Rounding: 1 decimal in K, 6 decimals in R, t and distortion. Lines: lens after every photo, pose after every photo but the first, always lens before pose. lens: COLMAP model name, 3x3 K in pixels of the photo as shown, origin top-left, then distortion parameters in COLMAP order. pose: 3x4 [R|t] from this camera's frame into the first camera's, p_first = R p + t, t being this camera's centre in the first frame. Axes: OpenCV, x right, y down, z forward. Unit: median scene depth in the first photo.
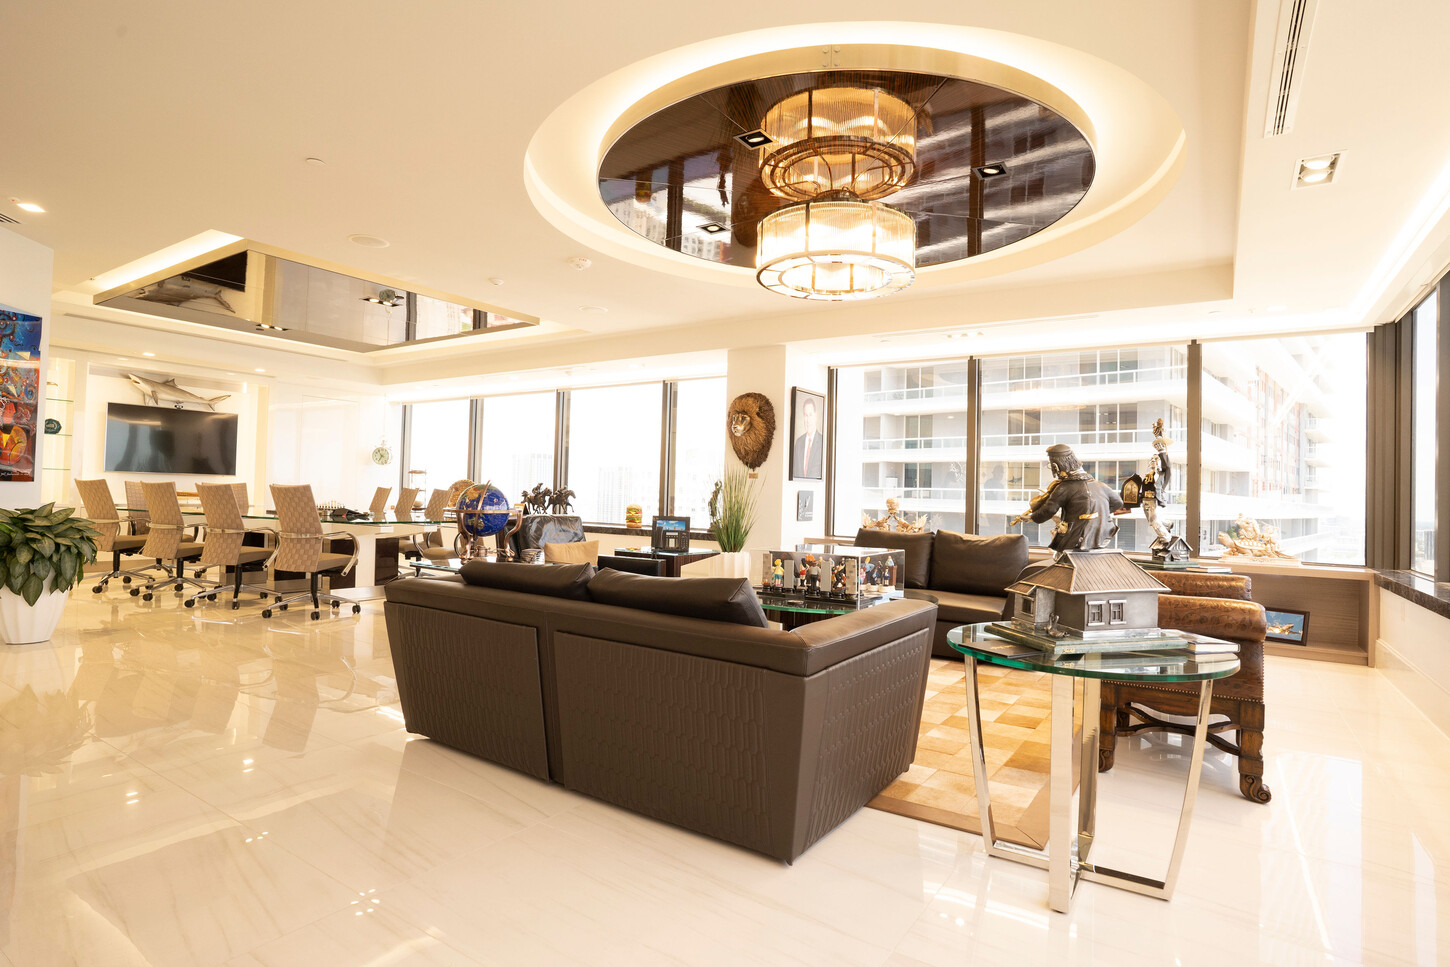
lens RADIAL K [[755.5, 0, 723.2], [0, 755.5, 484.2], [0, 0, 1]] dist [-0.076219, 0.044067]
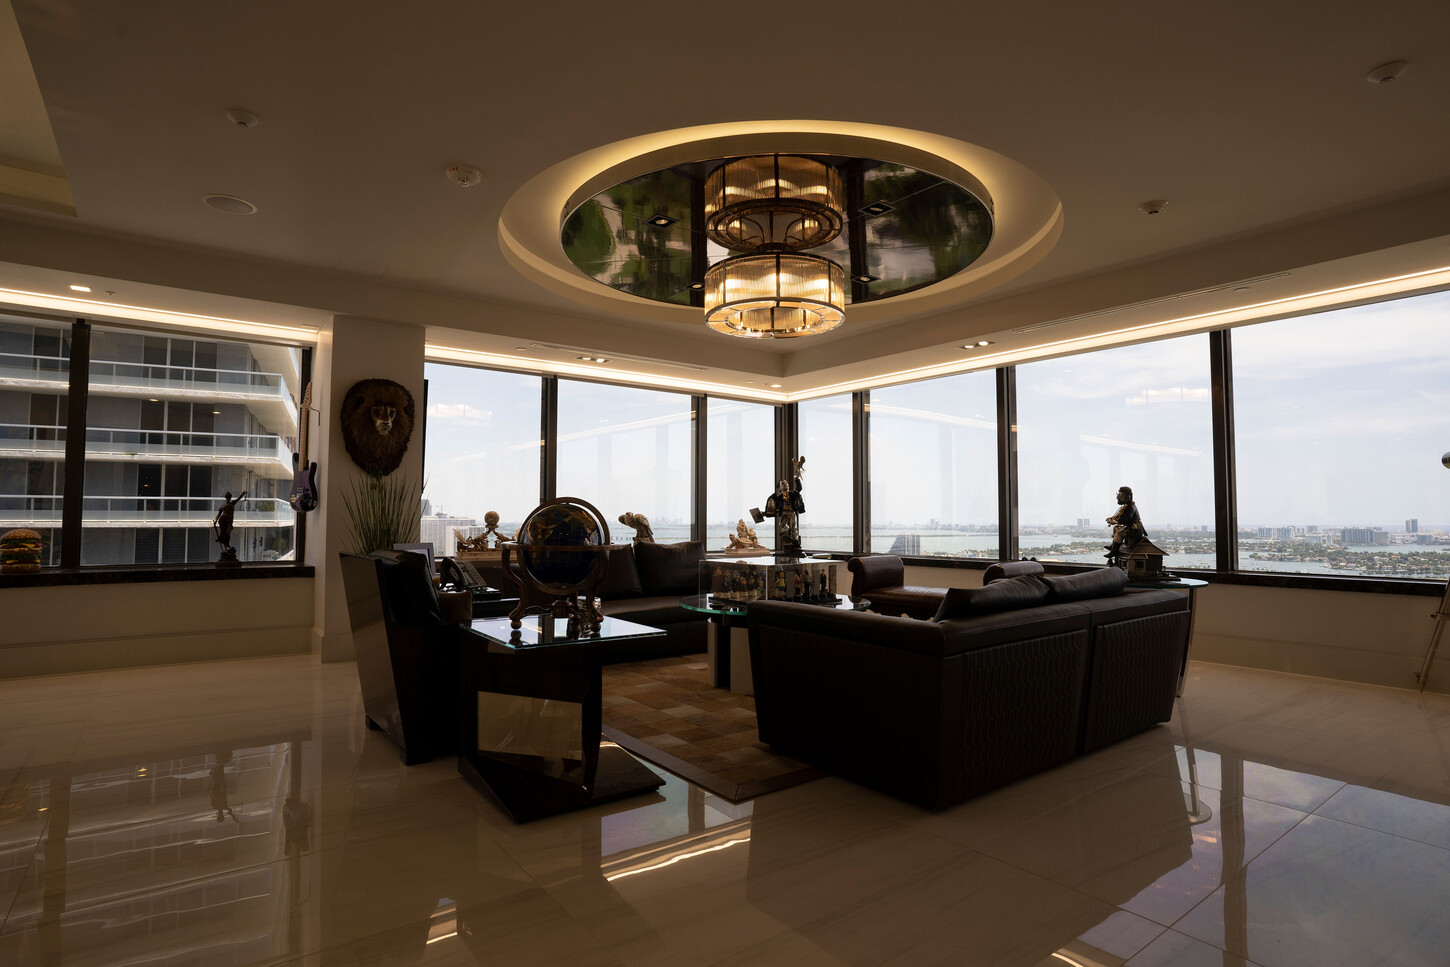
lens RADIAL K [[755.5, 0, 723.2], [0, 755.5, 484.2], [0, 0, 1]] dist [-0.076219, 0.044067]
pose [[0.325387, 0.010524, 0.945523, -0.573873], [-0.004169, 0.999944, -0.009695, -0.007327], [-0.945572, -0.000787, 0.325412, 0.418641]]
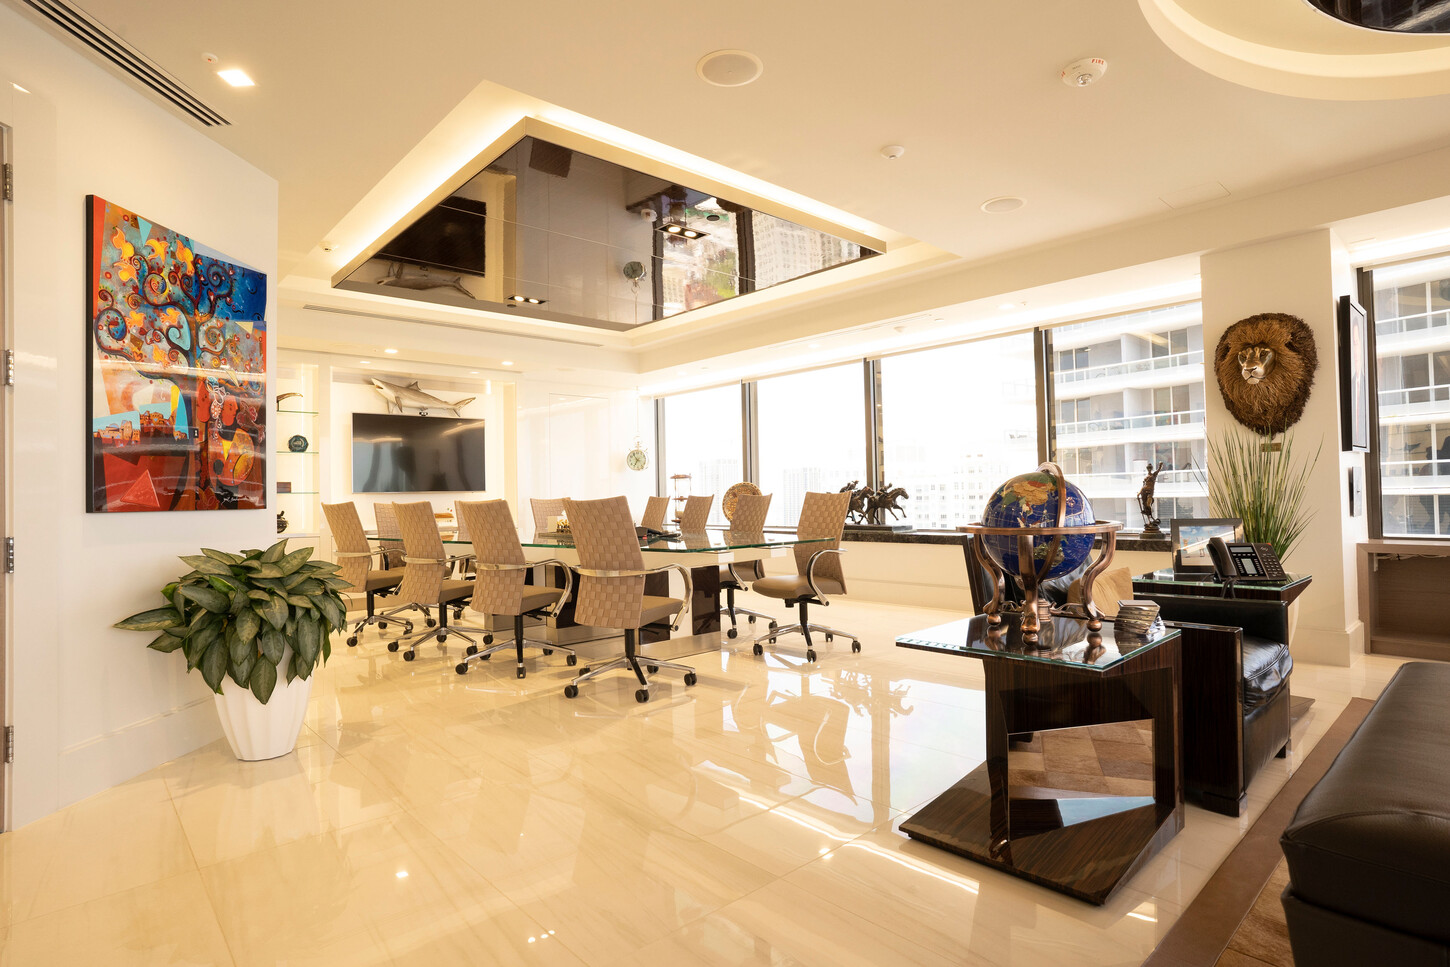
lens RADIAL K [[755.5, 0, 723.2], [0, 755.5, 484.2], [0, 0, 1]] dist [-0.076219, 0.044067]
pose [[0.969496, -0.051189, -0.239703, -0.256314], [0.051034, 0.998673, -0.006857, 0.000248], [0.239736, -0.005585, 0.970822, 0.307379]]
